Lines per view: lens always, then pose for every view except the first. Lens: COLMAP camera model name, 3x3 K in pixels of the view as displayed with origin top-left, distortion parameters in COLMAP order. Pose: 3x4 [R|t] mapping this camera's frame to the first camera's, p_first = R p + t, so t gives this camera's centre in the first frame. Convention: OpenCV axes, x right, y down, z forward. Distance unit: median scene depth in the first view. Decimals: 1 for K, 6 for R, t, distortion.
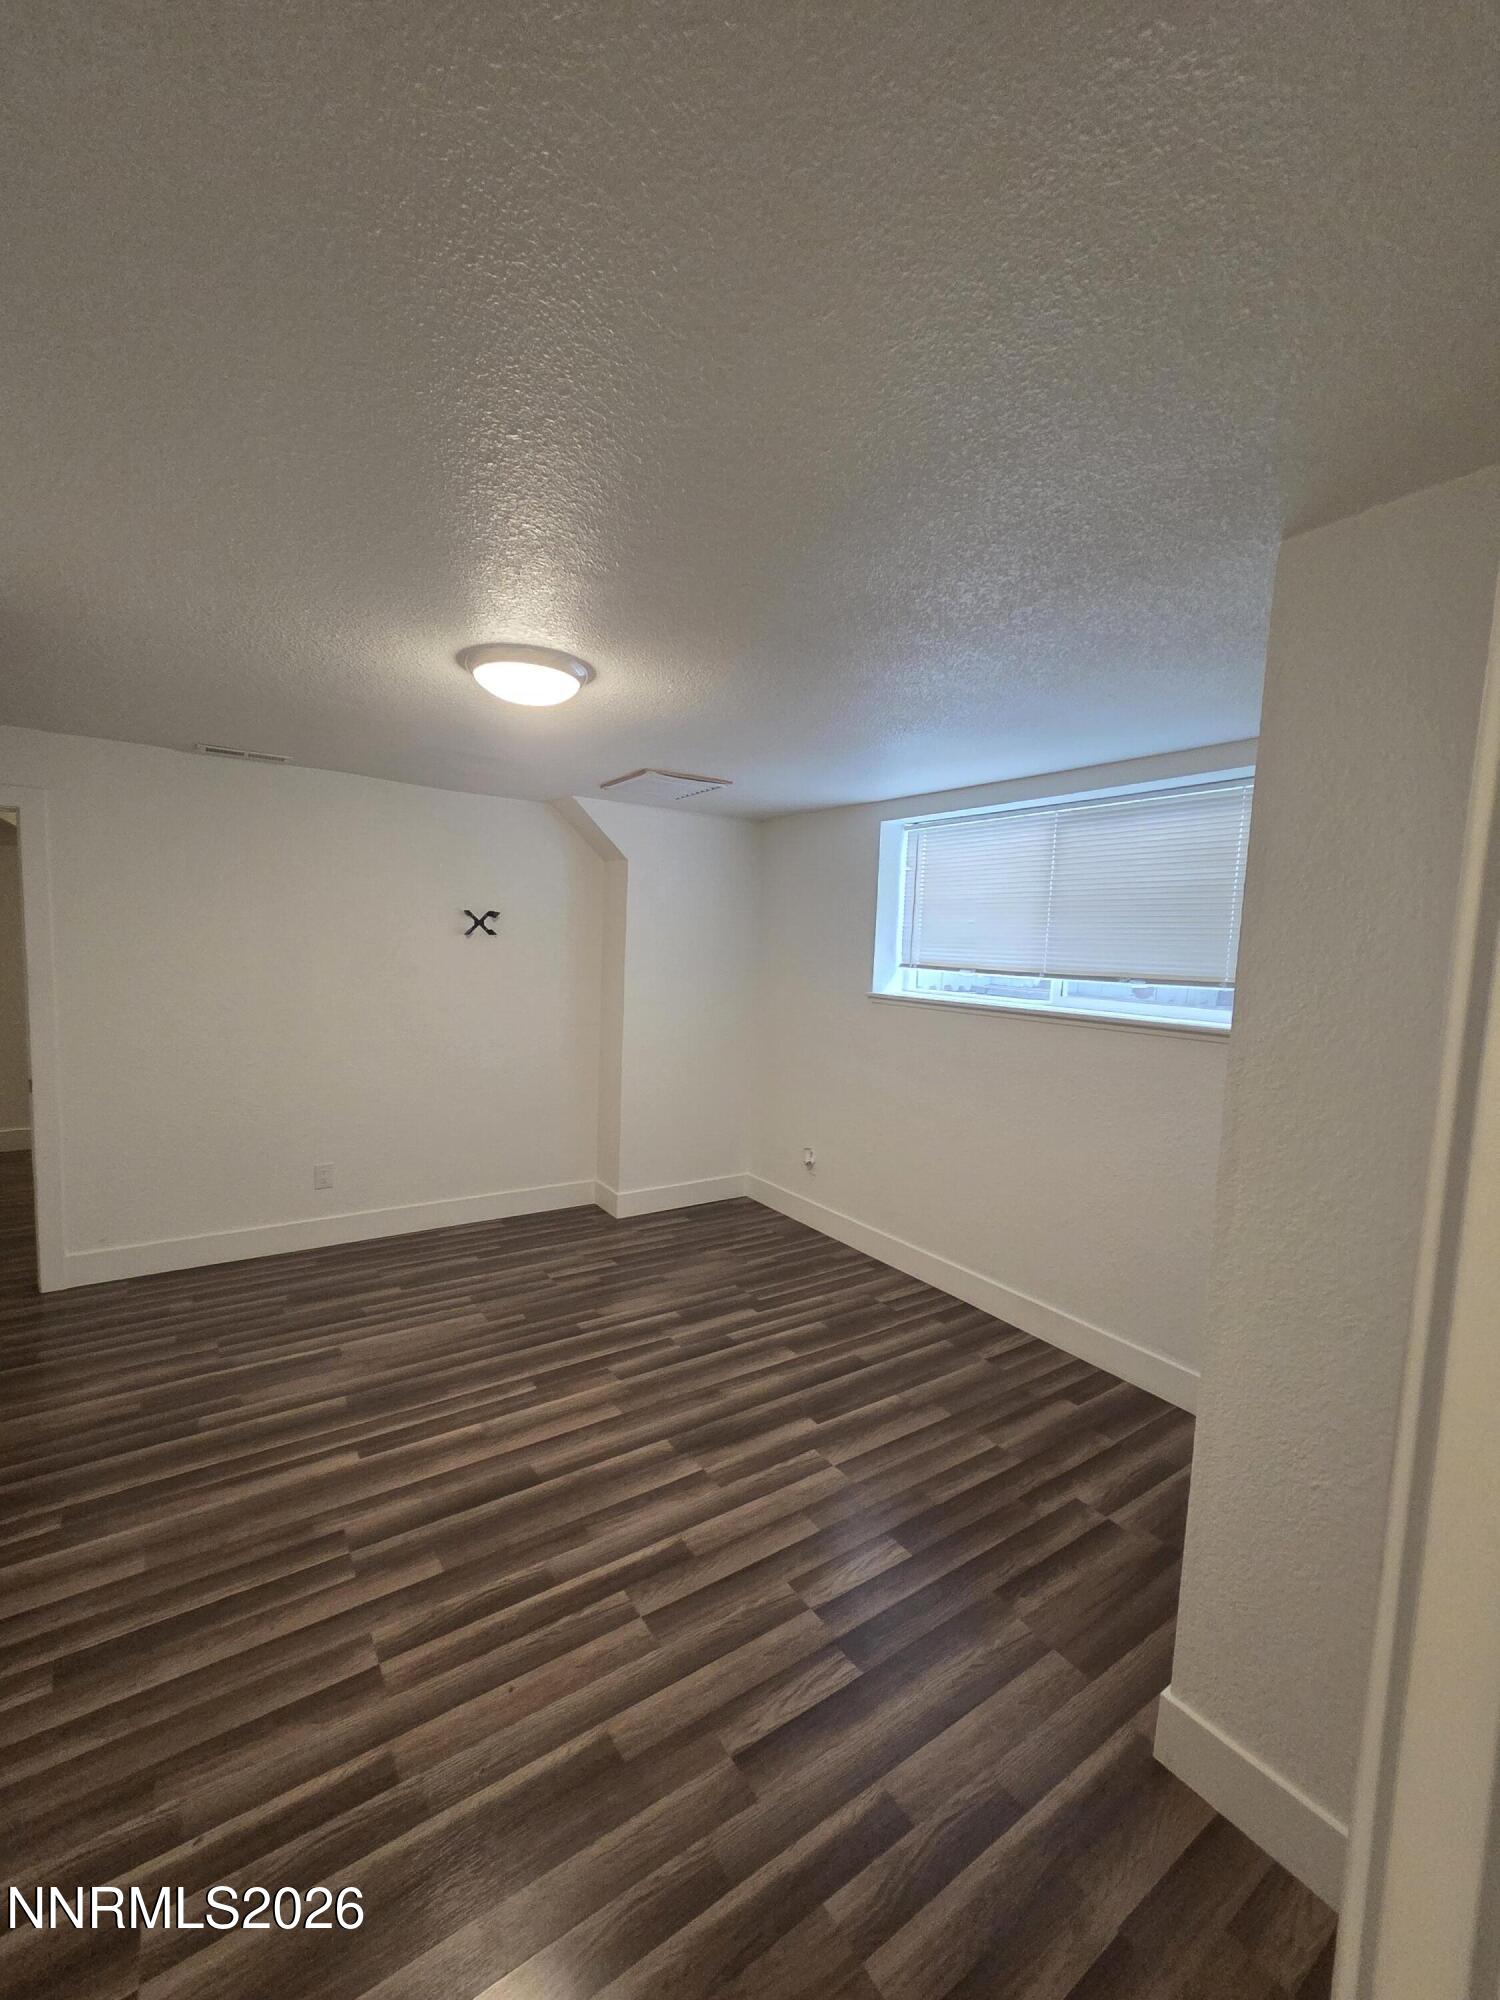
lens RADIAL K [[816.6, 0, 733.2], [0, 816.6, 1017.4], [0, 0, 1]] dist [0.005207, 0.000306]
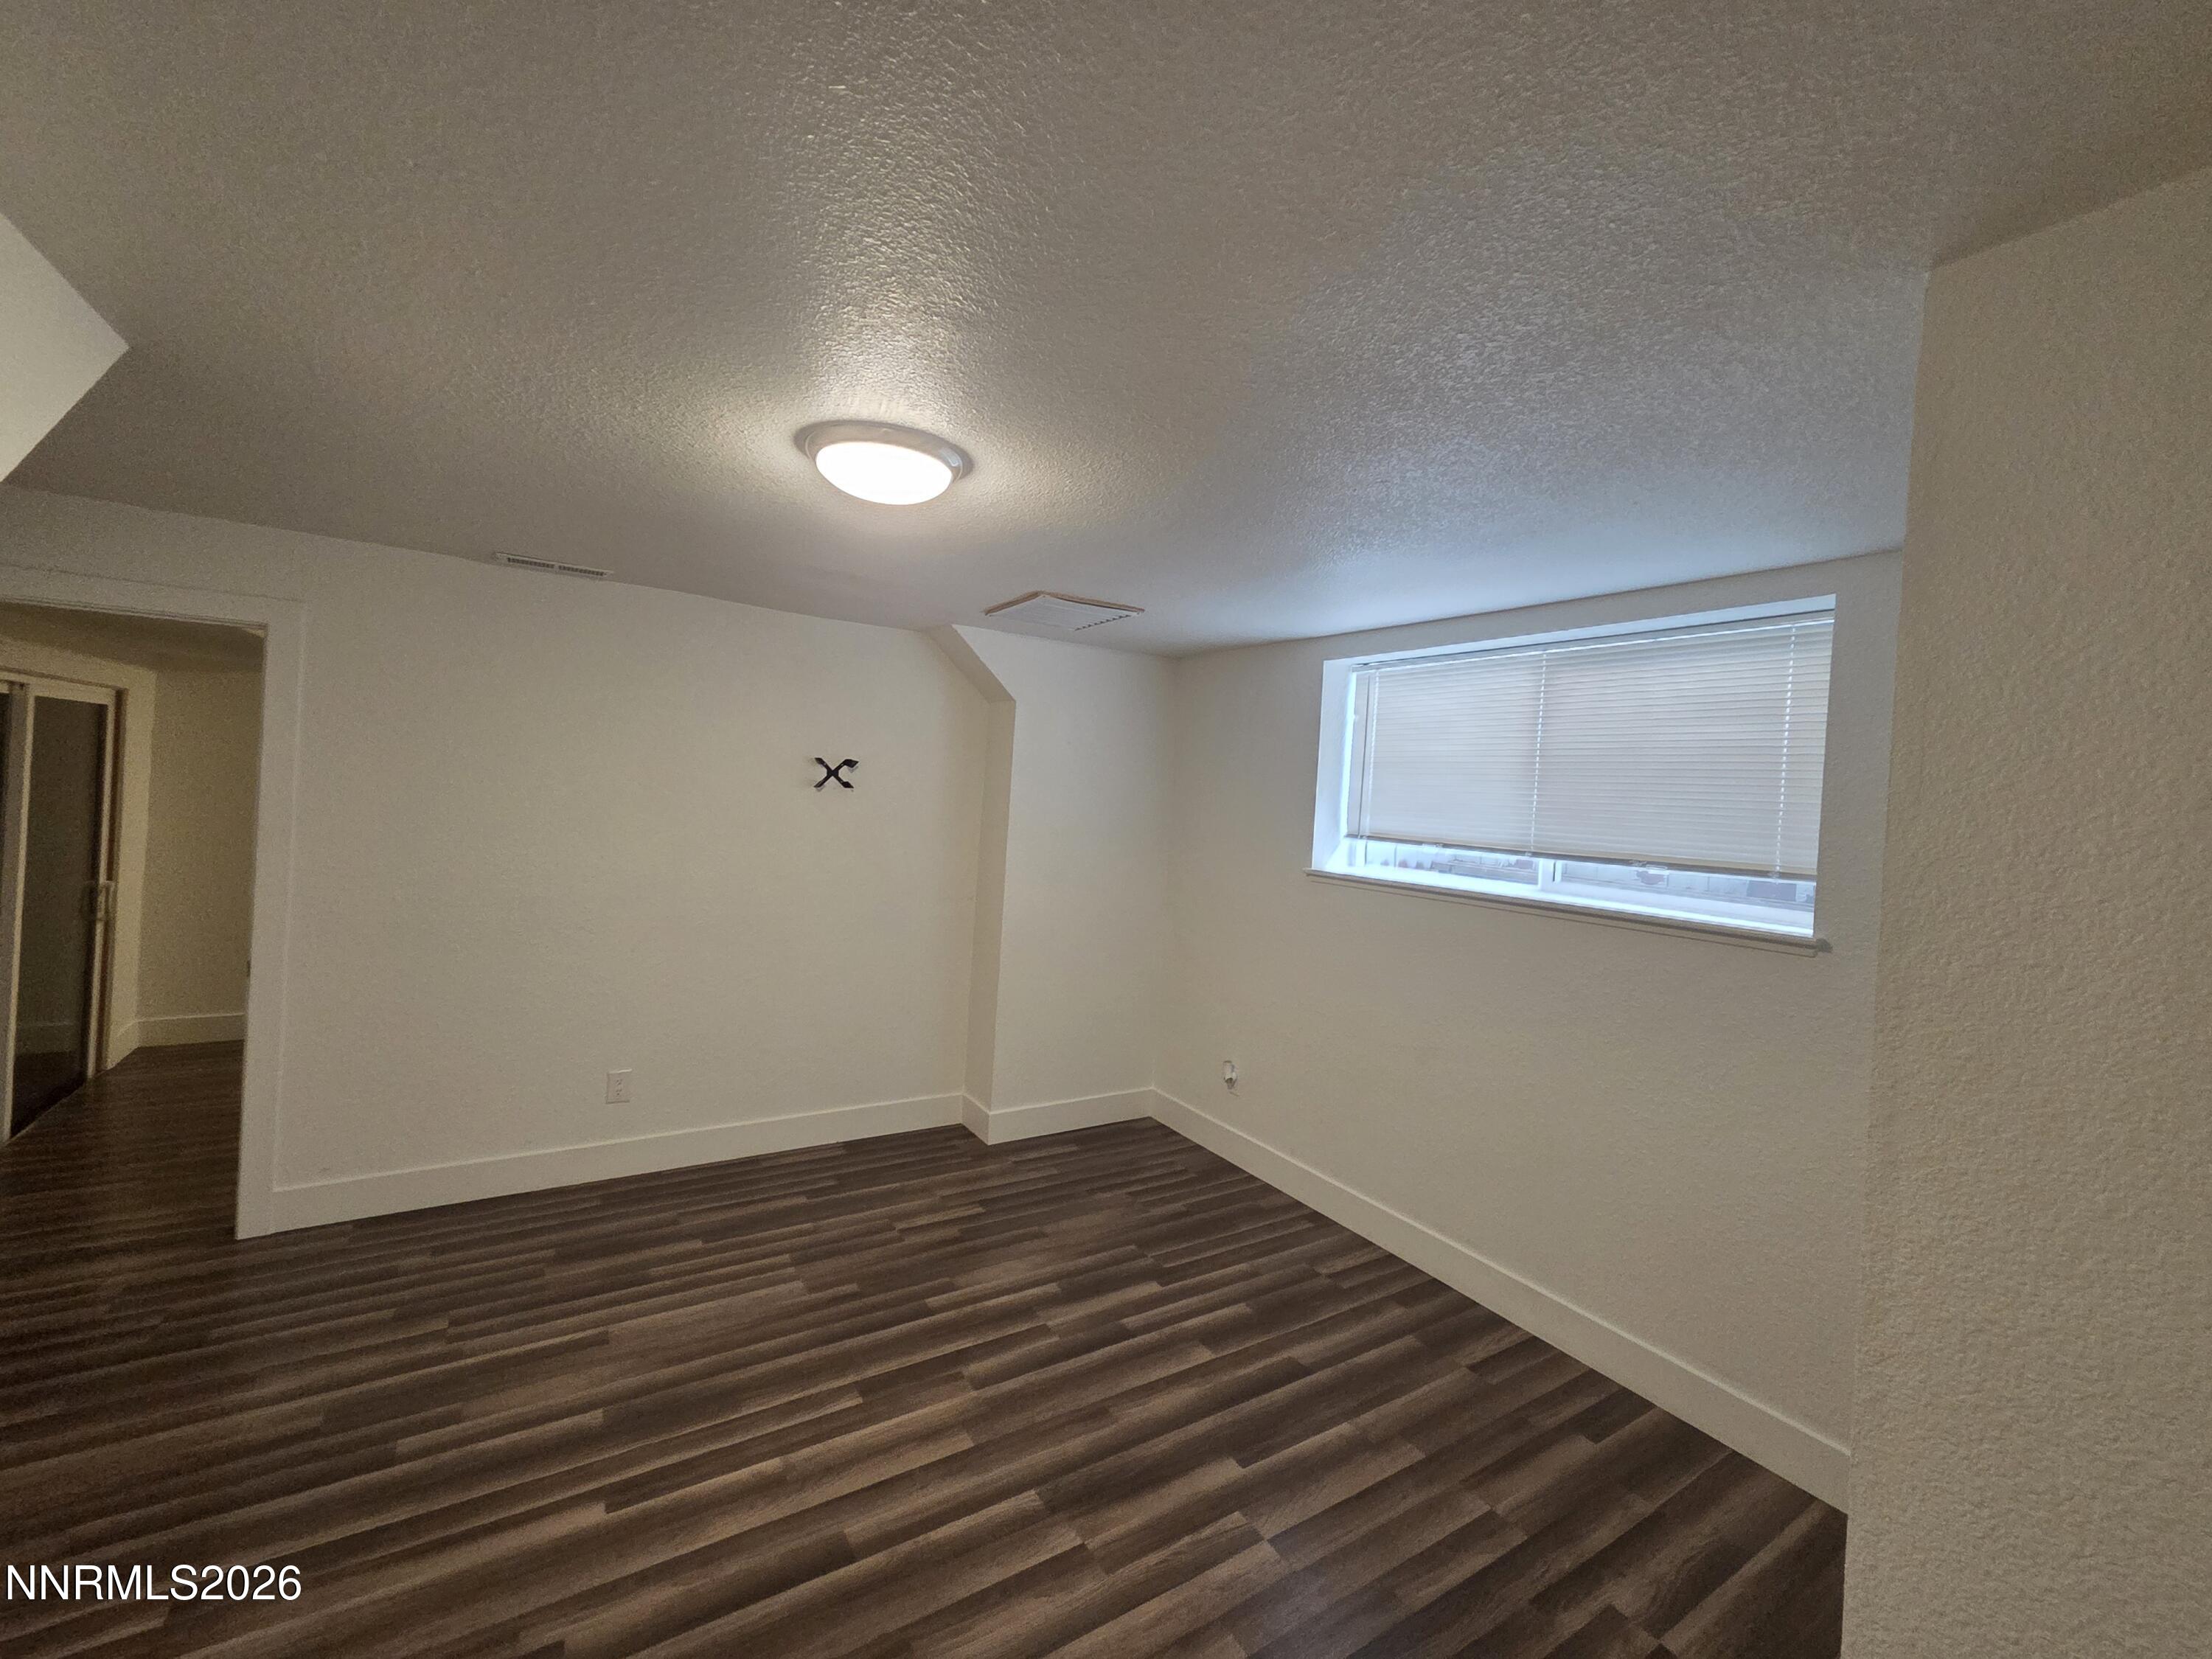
lens RADIAL K [[903.2, 0, 1112.3], [0, 903.2, 805.5], [0, 0, 1]] dist [0.005207, 0.000306]
pose [[0.999267, 0.022194, -0.031180, -0.000713], [-0.024610, 0.996542, -0.079365, -0.024264], [0.029311, 0.080074, 0.996358, 0.138364]]
